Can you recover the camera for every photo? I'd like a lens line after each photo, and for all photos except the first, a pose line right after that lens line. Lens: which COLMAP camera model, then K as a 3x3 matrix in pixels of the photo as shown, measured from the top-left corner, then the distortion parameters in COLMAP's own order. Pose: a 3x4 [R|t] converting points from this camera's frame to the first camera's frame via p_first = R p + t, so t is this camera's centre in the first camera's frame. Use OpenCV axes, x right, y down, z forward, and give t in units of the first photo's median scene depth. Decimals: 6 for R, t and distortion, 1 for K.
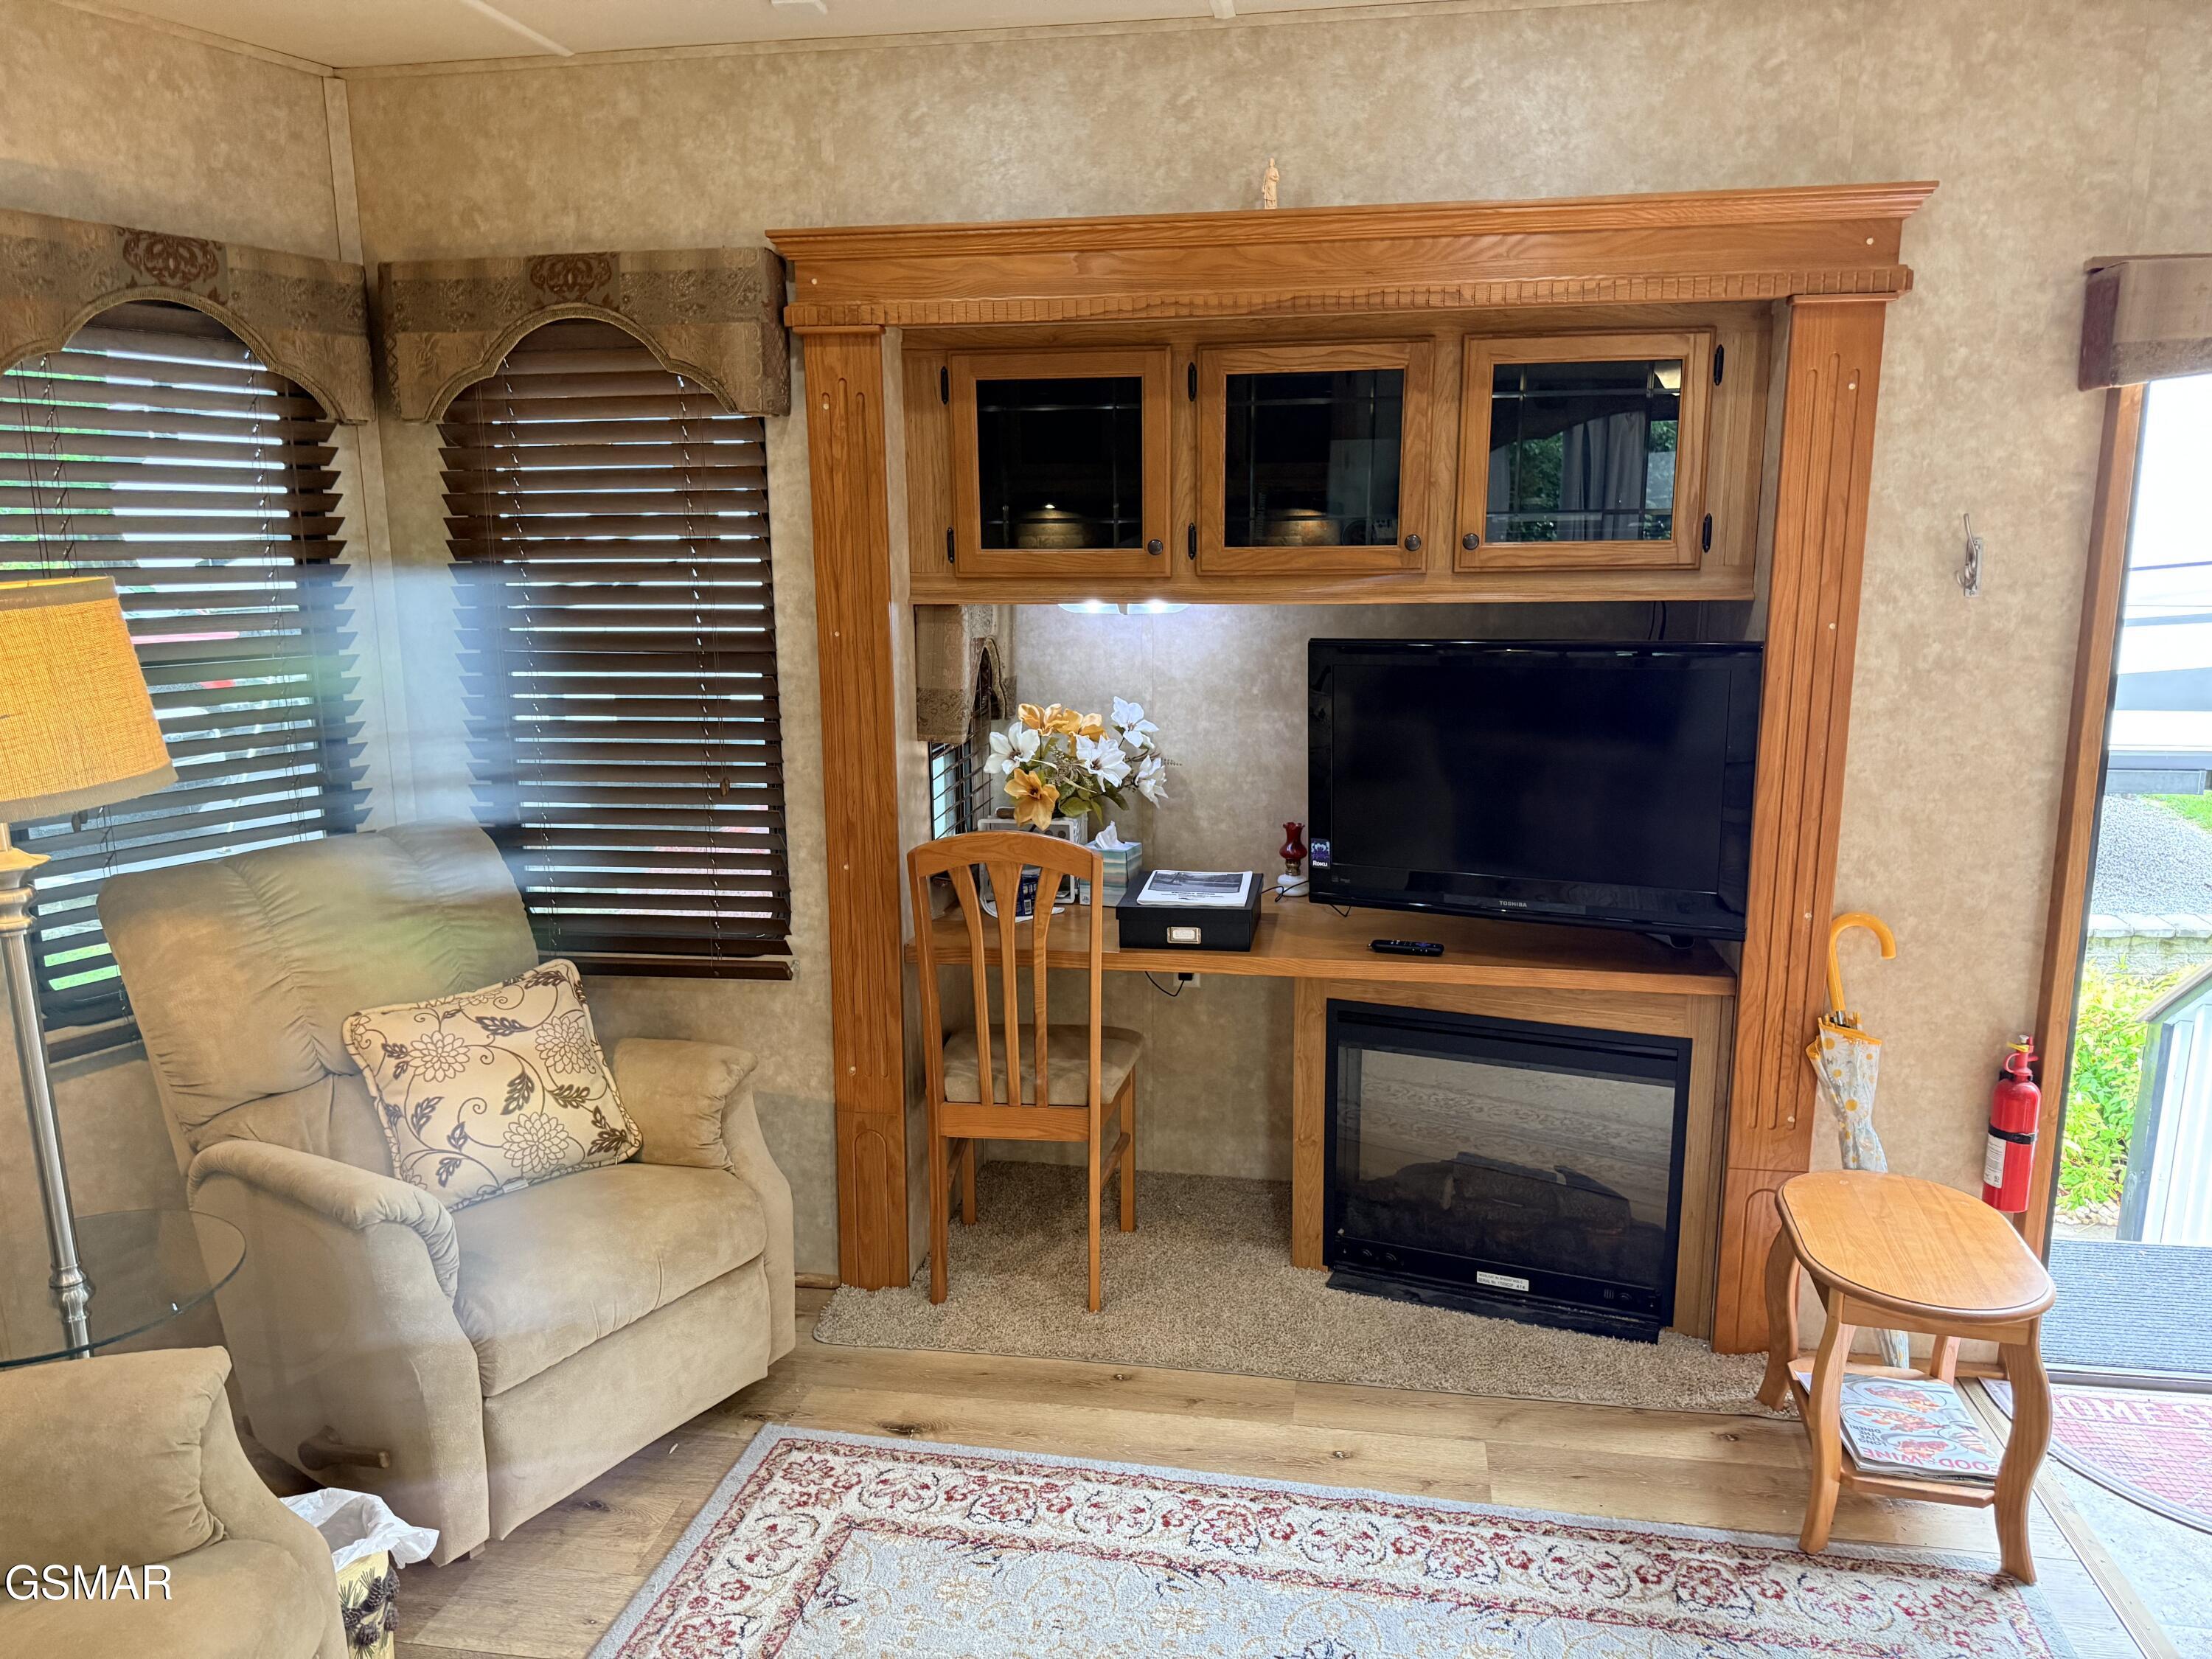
lens RADIAL K [[1556.5, 0, 1098.6], [0, 1556.5, 839.1], [0, 0, 1]] dist [0.103658, -0.132688]
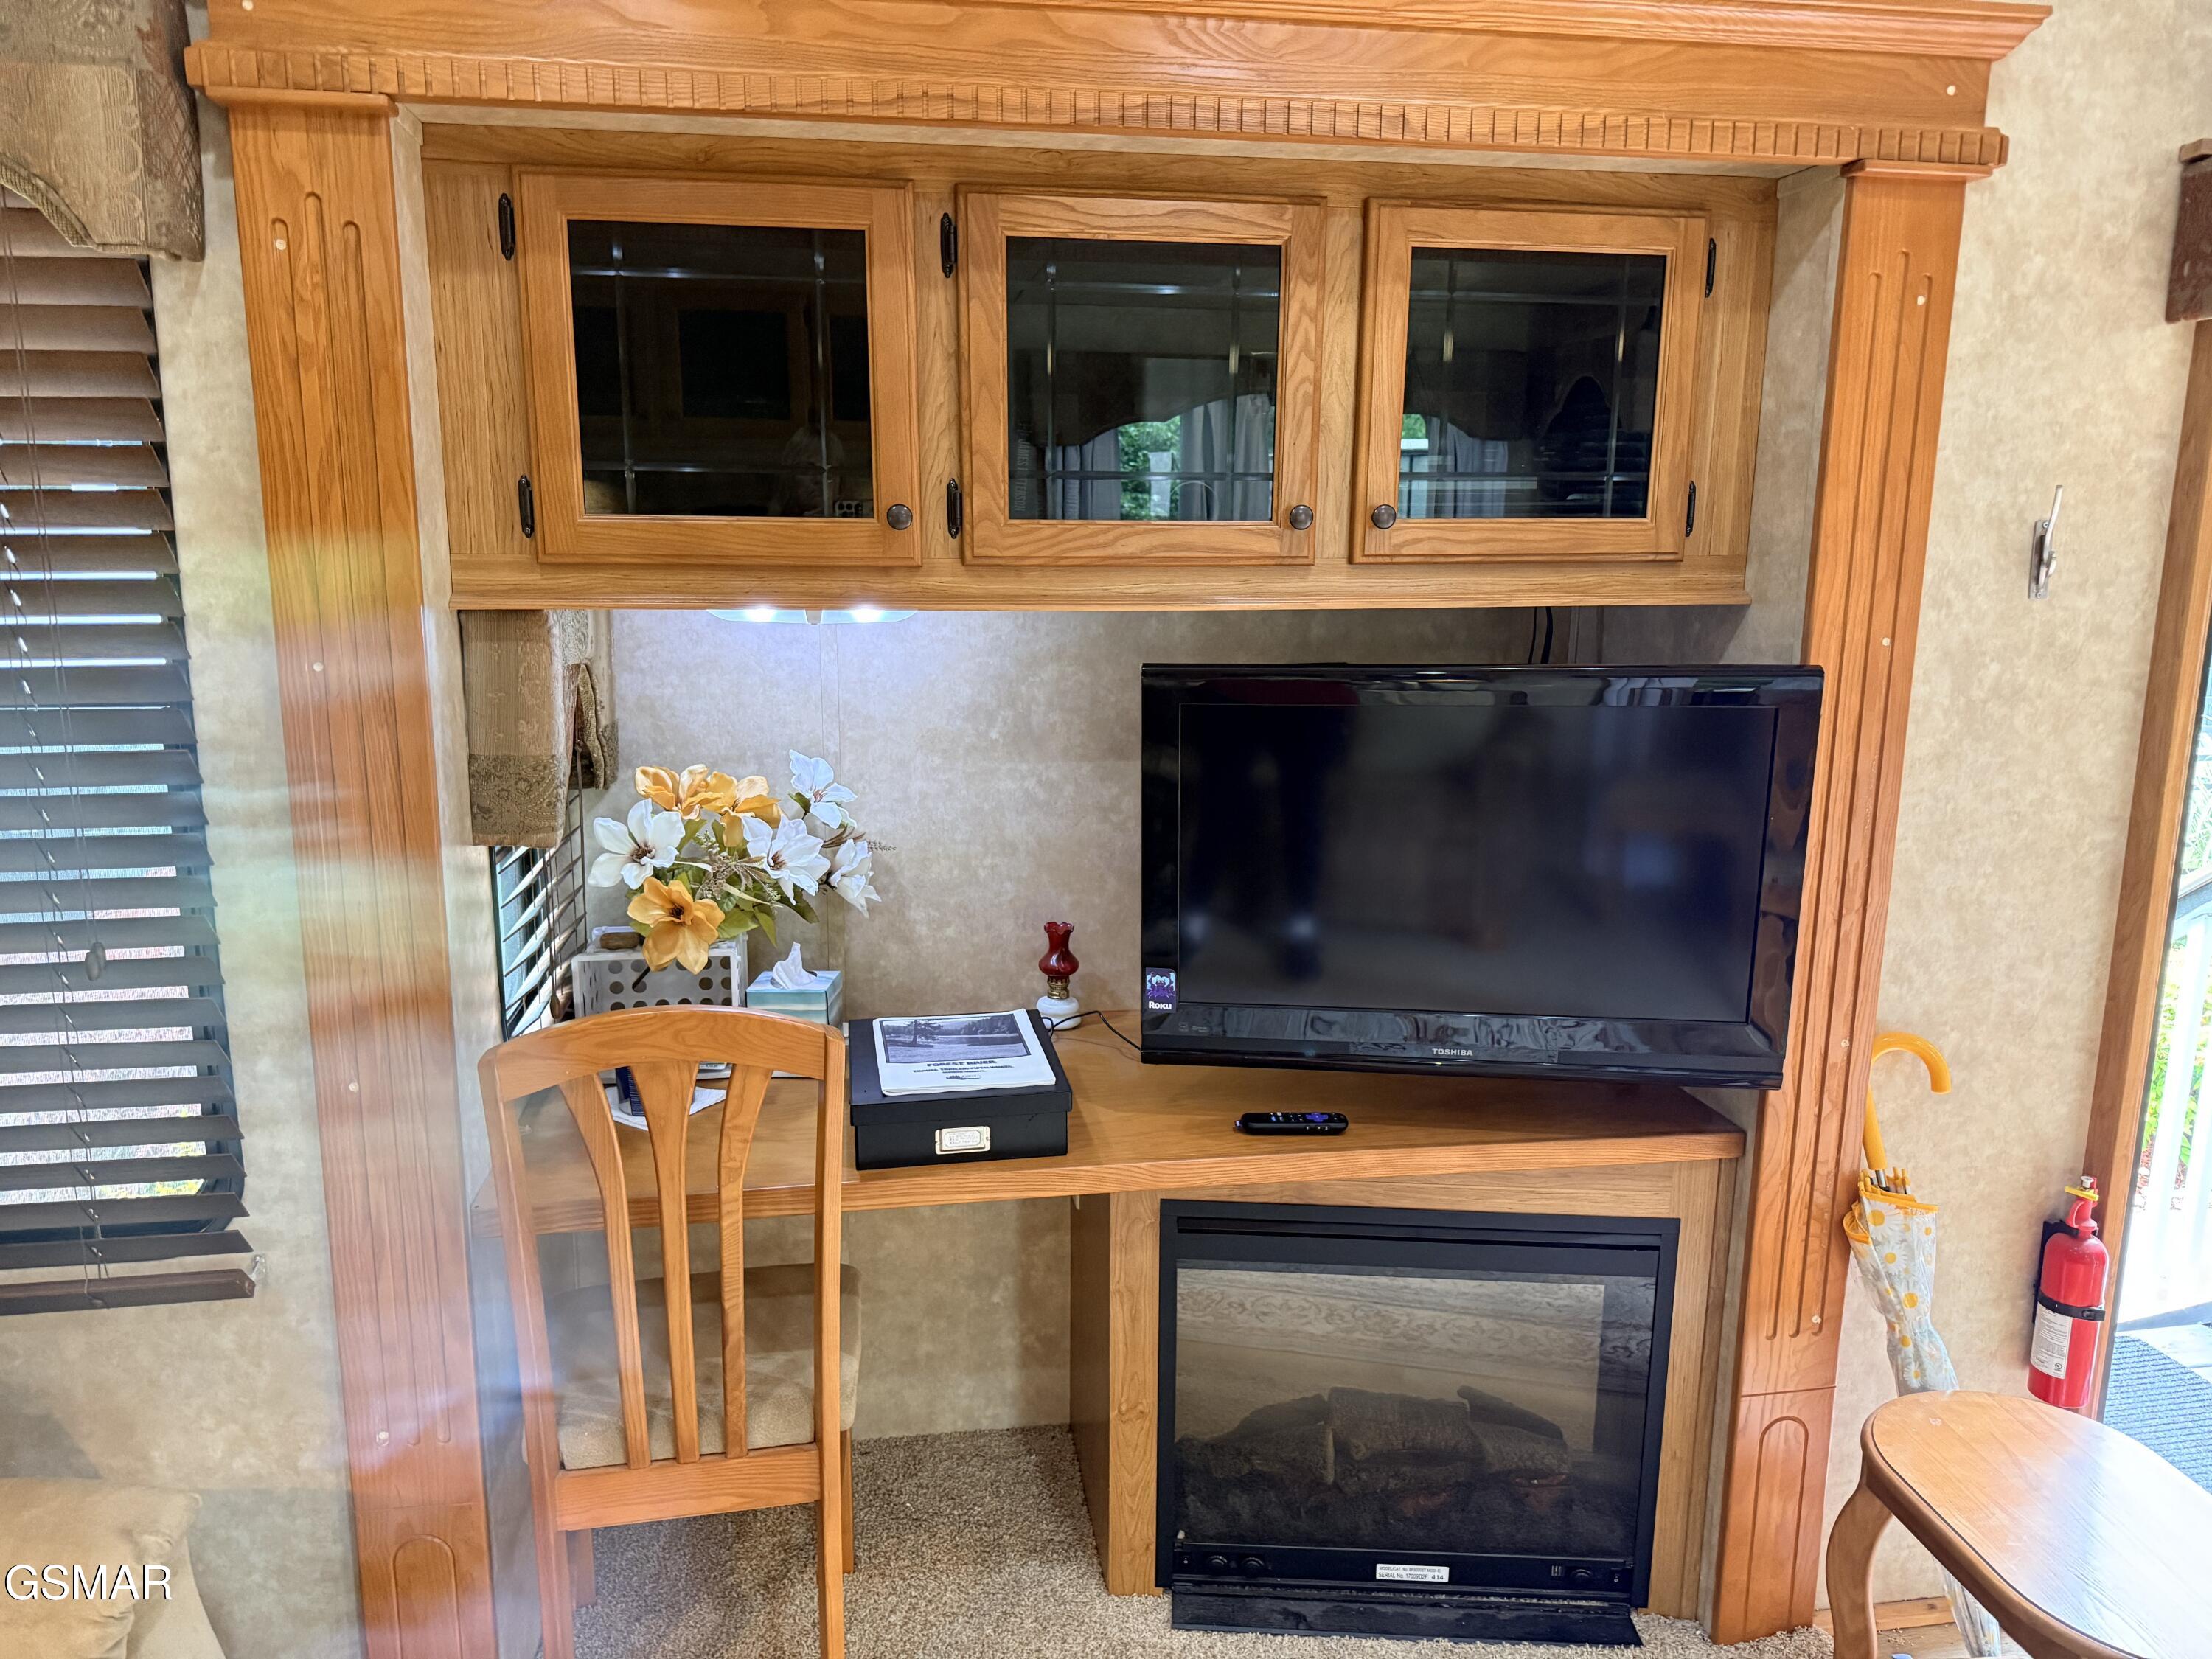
lens RADIAL K [[1715.7, 0, 1182.1], [0, 1715.7, 847.7], [0, 0, 1]] dist [0.080119, -0.112979]
pose [[0.946146, -0.049242, 0.319973, -0.078825], [0.050114, 0.998728, 0.005514, -0.056201], [-0.319837, 0.010818, 0.947411, 0.329202]]
